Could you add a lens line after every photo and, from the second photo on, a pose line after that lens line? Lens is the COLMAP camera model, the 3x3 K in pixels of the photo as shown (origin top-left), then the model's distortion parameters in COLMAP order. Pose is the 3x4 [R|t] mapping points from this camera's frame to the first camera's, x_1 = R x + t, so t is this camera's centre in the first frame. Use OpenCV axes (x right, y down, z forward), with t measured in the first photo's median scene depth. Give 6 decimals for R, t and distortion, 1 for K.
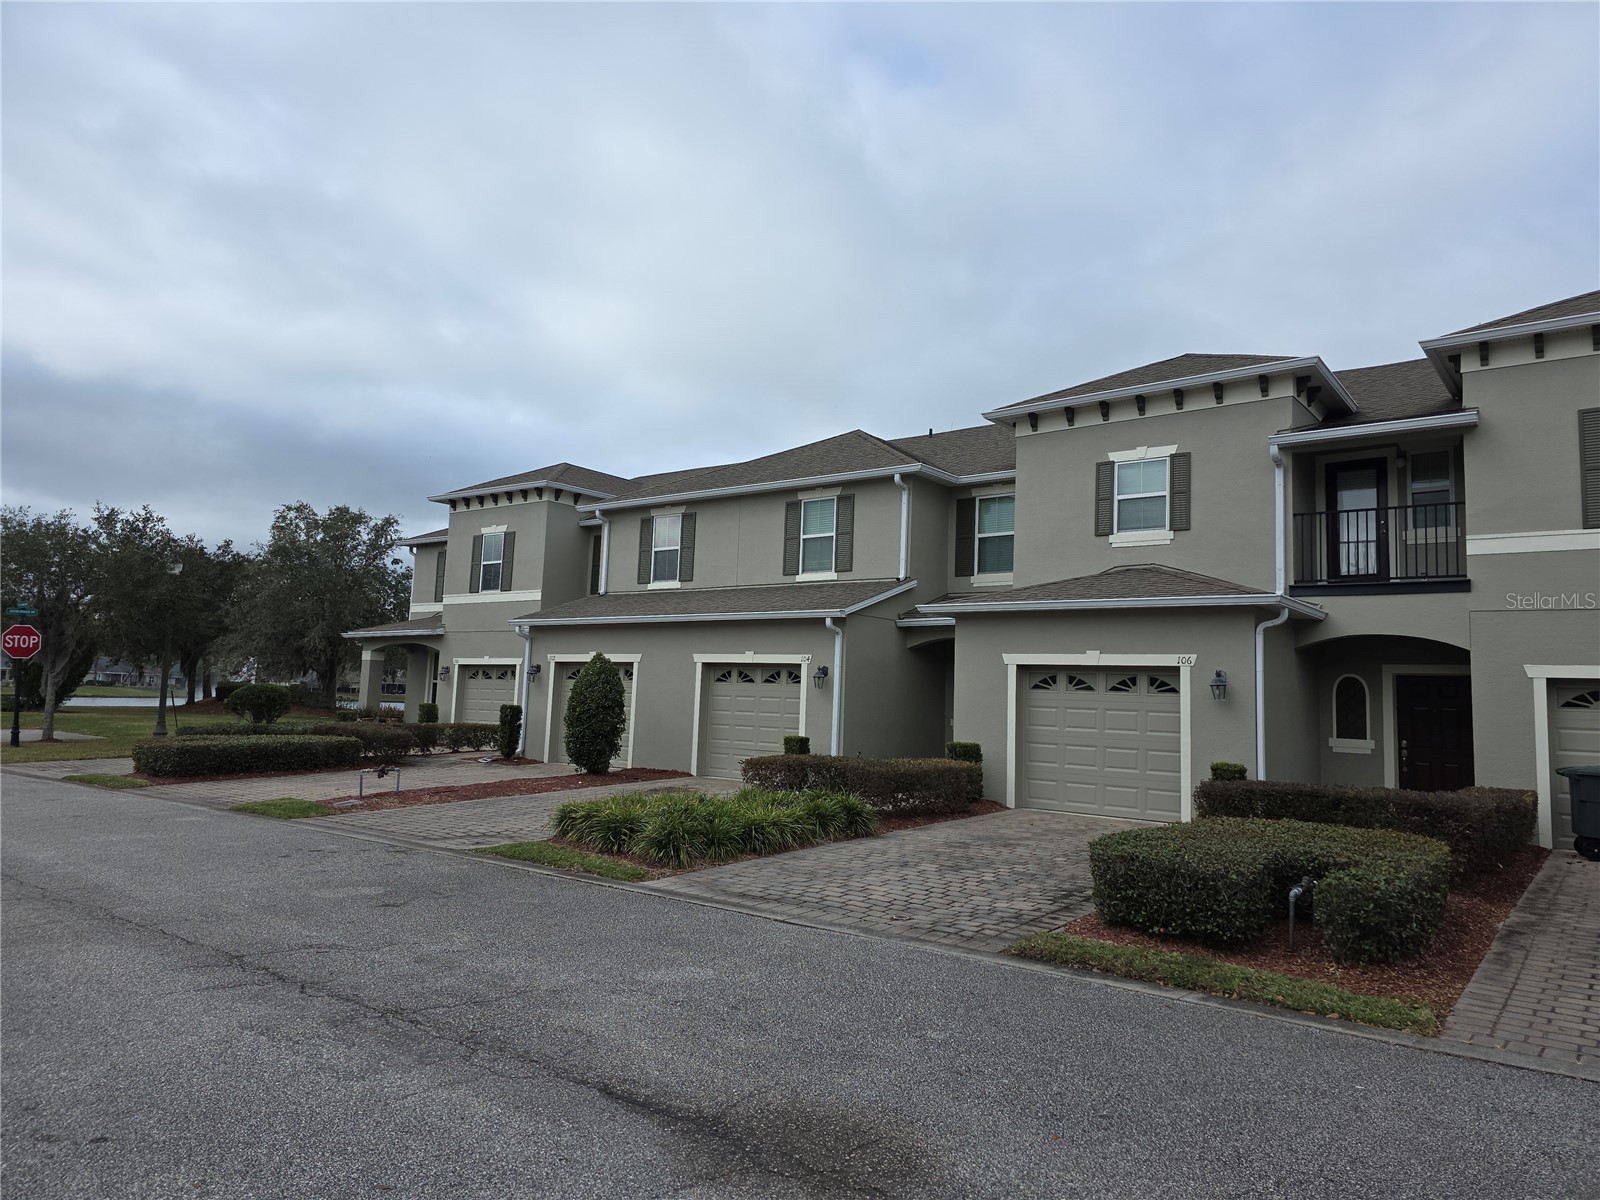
lens RADIAL K [[1068.7, 0, 791.7], [0, 1068.7, 585.7], [0, 0, 1]] dist [0.096190, -0.099262]
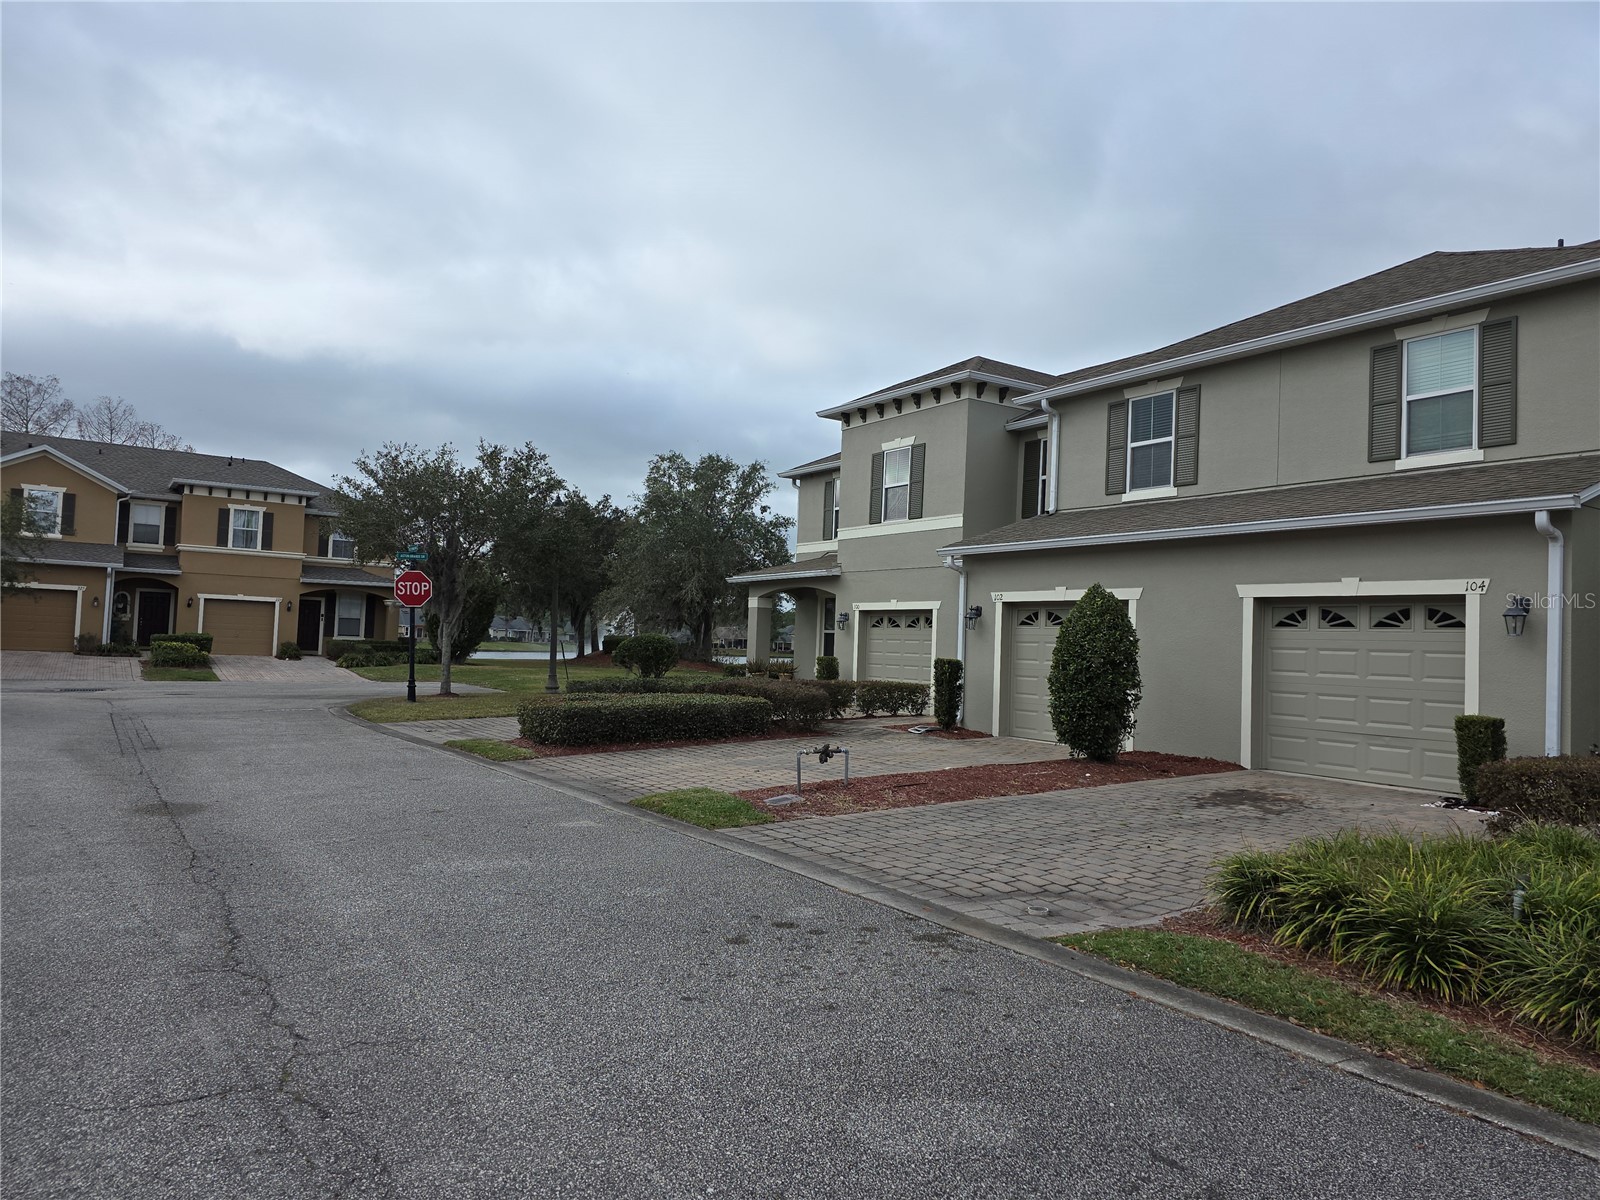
lens RADIAL K [[1068.7, 0, 791.7], [0, 1068.7, 585.7], [0, 0, 1]] dist [0.096190, -0.099262]
pose [[0.952427, -0.018526, -0.304202, -0.152045], [0.030598, 0.998920, 0.034964, 0.033165], [0.303226, -0.042608, 0.951966, 0.283815]]
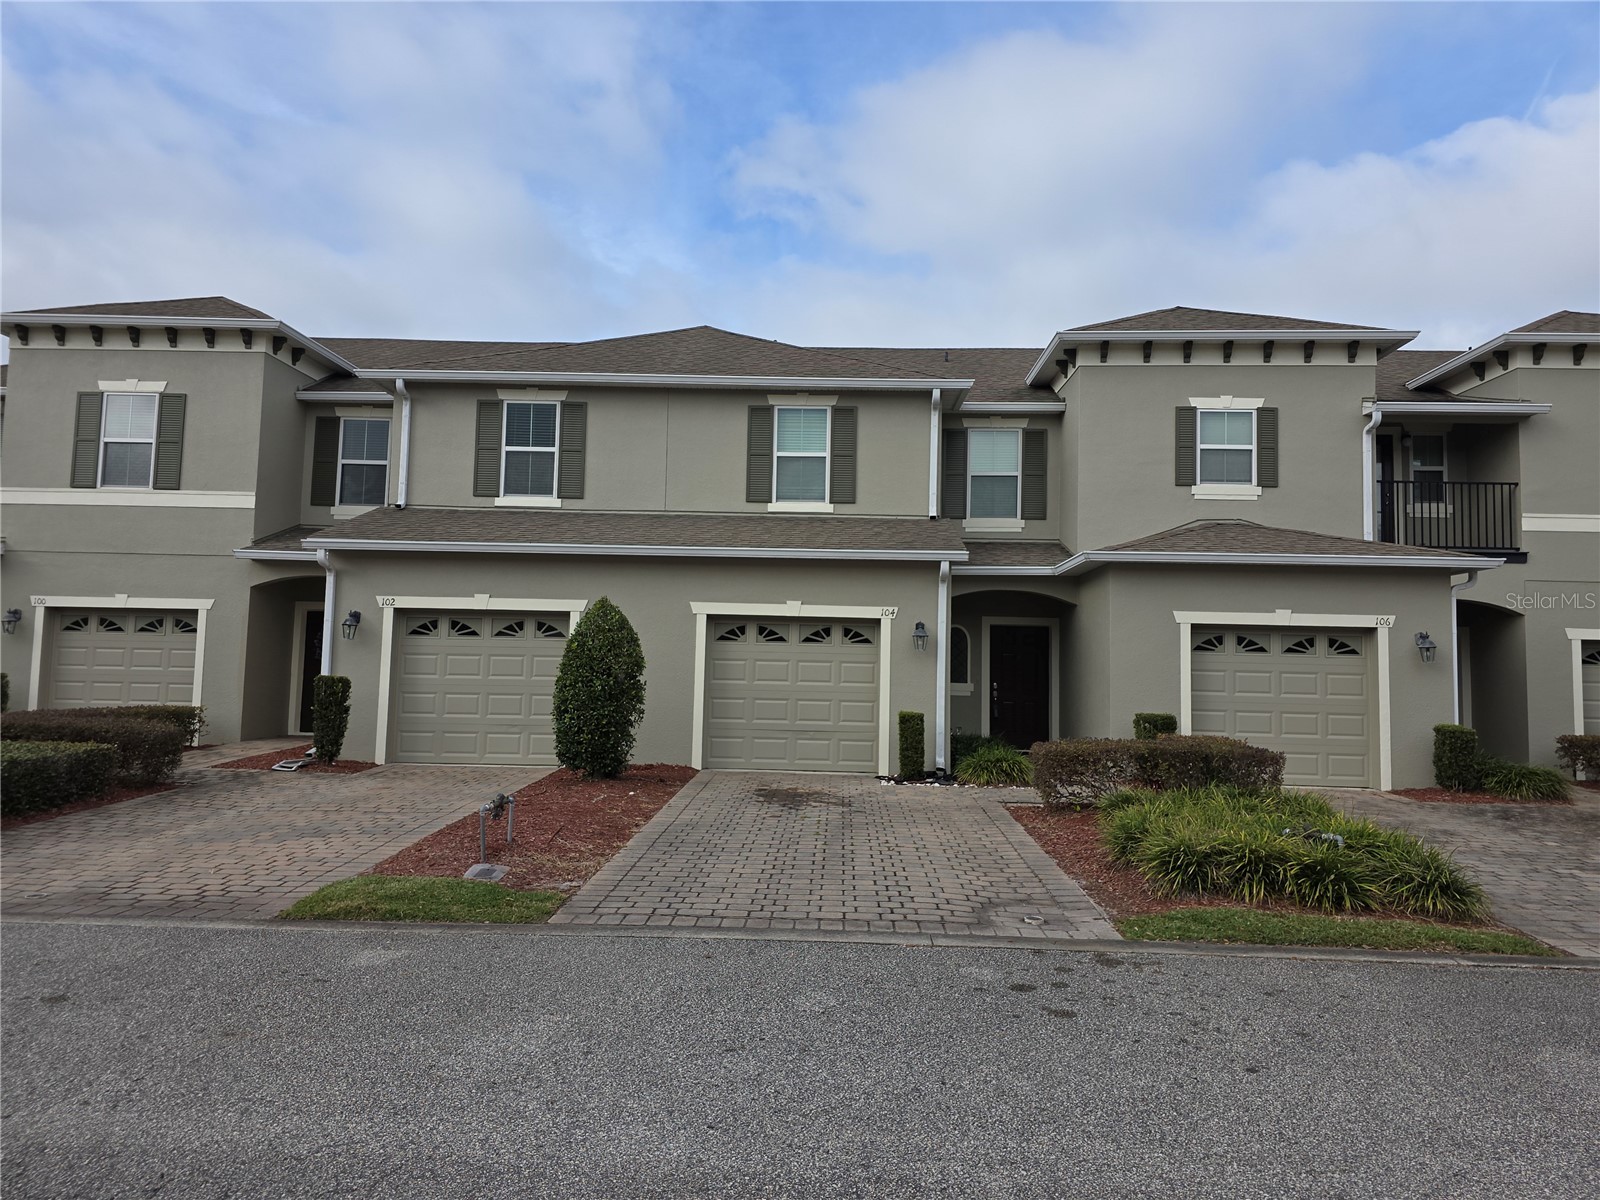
lens RADIAL K [[1074.2, 0, 800.0], [0, 1074.2, 600.0], [0, 0, 1]] dist [0.084232, -0.086494]
pose [[0.802979, 0.019283, 0.595695, -0.470777], [-0.057585, 0.997311, 0.045338, 0.025390], [-0.593219, -0.070708, 0.801930, 0.376101]]
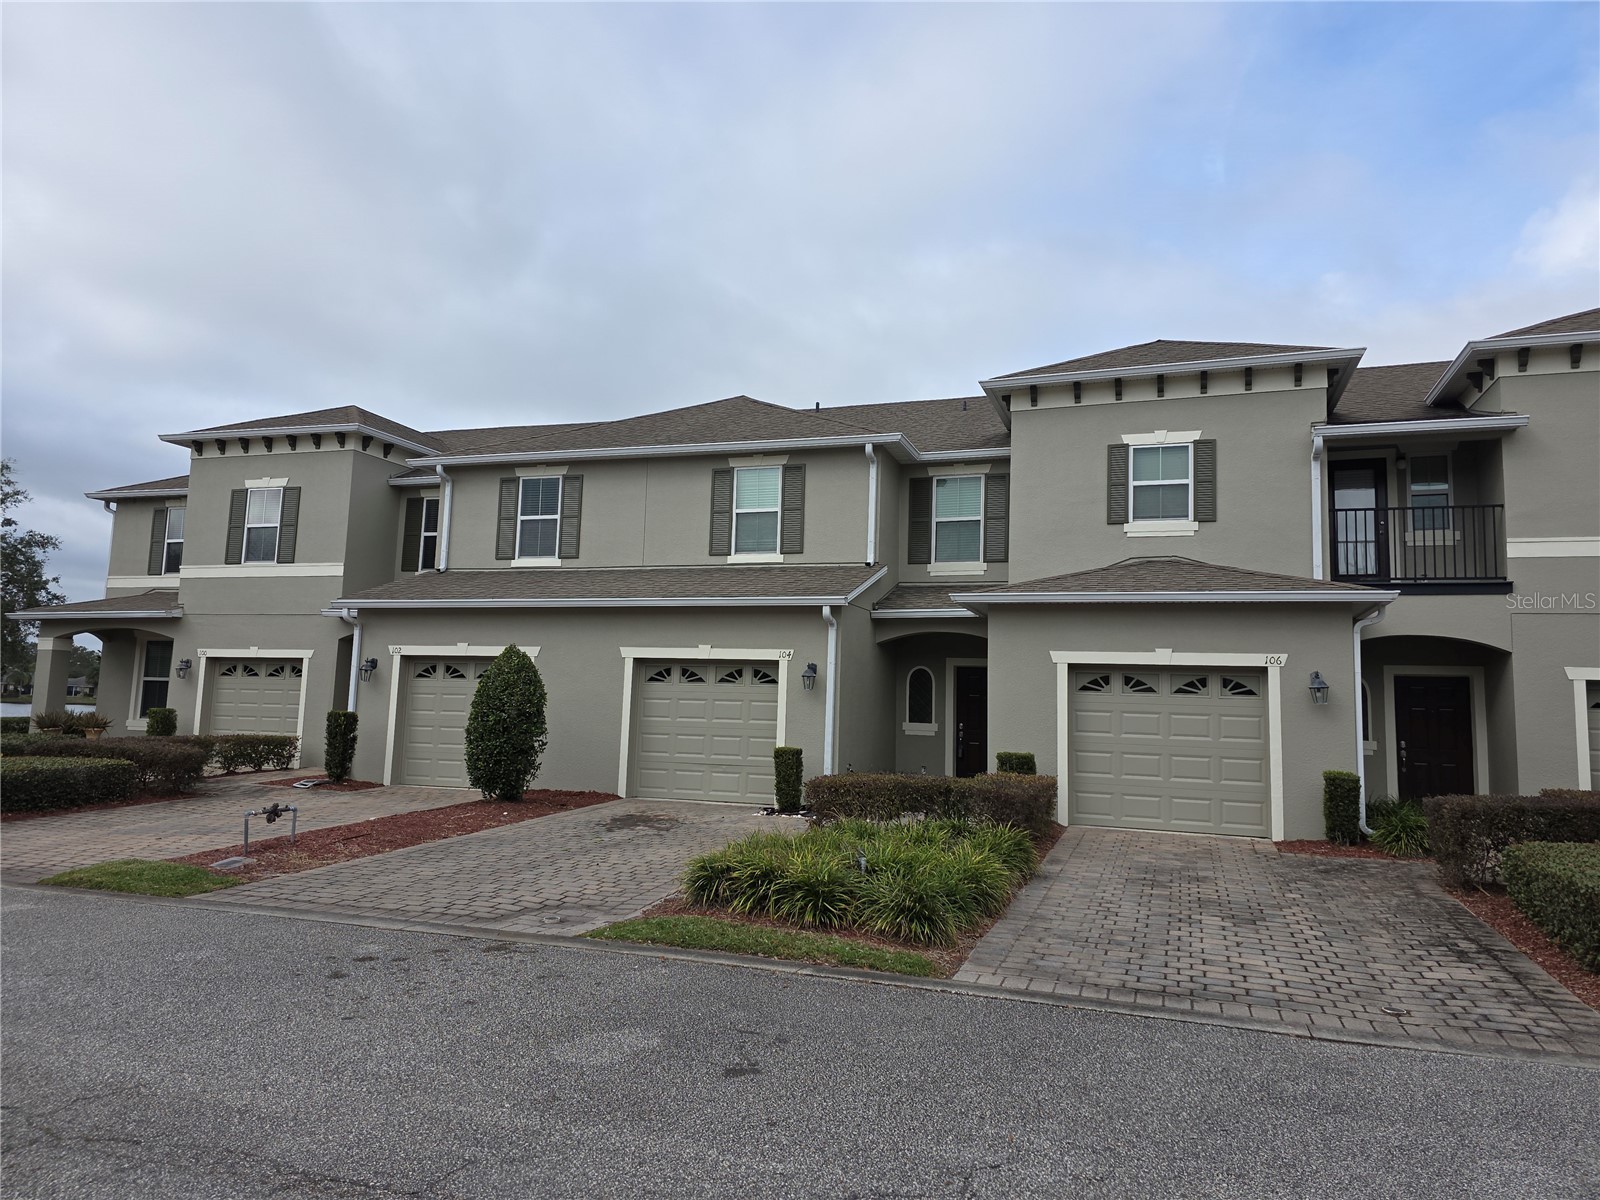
lens RADIAL K [[1065.6, 0, 802.5], [0, 1065.6, 592.5], [0, 0, 1]] dist [0.092078, -0.092259]
pose [[0.943314, 0.026996, 0.330803, -0.233782], [-0.031008, 0.999496, 0.006856, 0.012488], [-0.330451, -0.016725, 0.943675, 0.189185]]
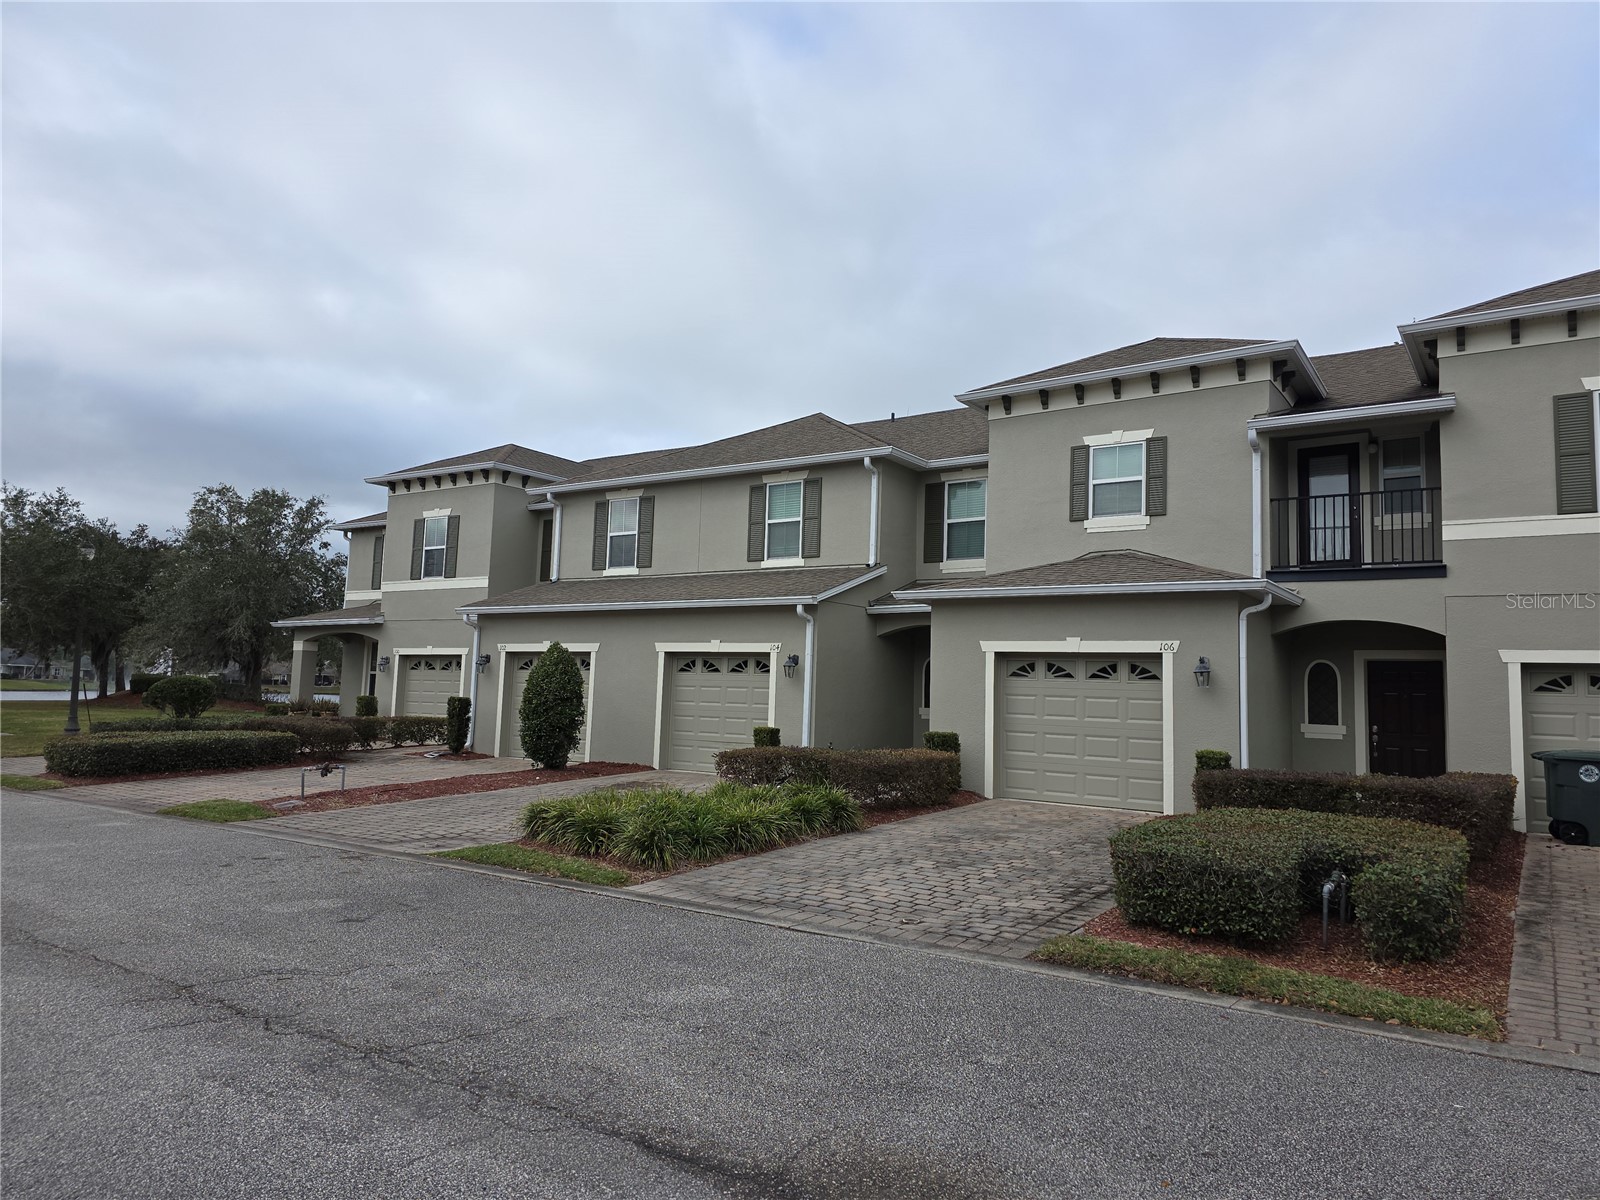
lens RADIAL K [[1069.8, 0, 807.1], [0, 1069.8, 588.2], [0, 0, 1]] dist [0.090639, -0.087386]
pose [[0.997495, -0.000227, 0.070739, -0.024151], [-0.000683, 0.999917, 0.012848, 0.002274], [-0.070736, -0.012864, 0.997412, 0.030430]]
